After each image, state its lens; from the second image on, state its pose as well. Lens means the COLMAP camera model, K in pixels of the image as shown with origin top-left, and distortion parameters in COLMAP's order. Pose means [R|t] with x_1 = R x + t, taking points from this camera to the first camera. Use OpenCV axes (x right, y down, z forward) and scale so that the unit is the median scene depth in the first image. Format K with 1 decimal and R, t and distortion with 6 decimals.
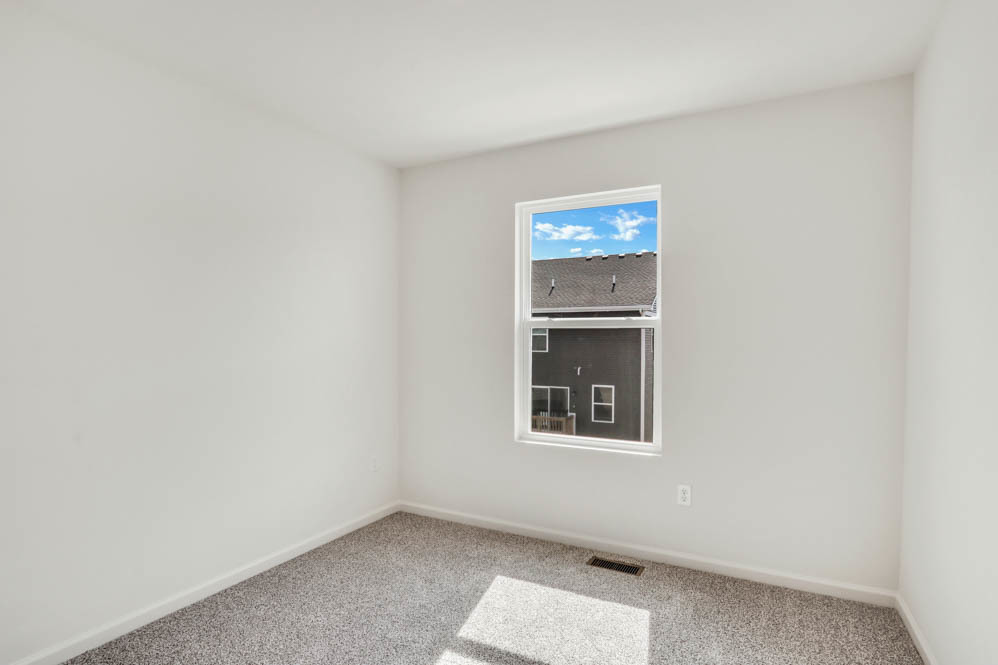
lens RADIAL K [[497.9, 0, 485.2], [0, 497.9, 334.9], [0, 0, 1]] dist [-0.004233, -0.000564]
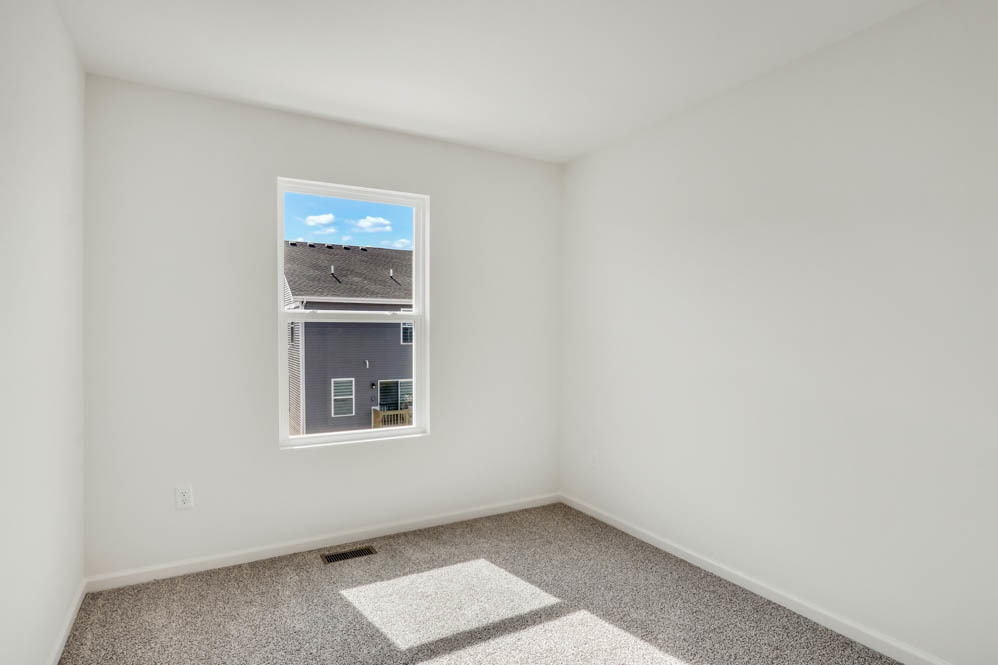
lens RADIAL K [[497.9, 0, 485.2], [0, 497.9, 334.9], [0, 0, 1]] dist [-0.004233, -0.000564]
pose [[0.581874, -0.011140, 0.813203, -0.436561], [-0.003504, 0.999863, 0.016204, -0.003742], [-0.813272, -0.012278, 0.581755, 0.204659]]
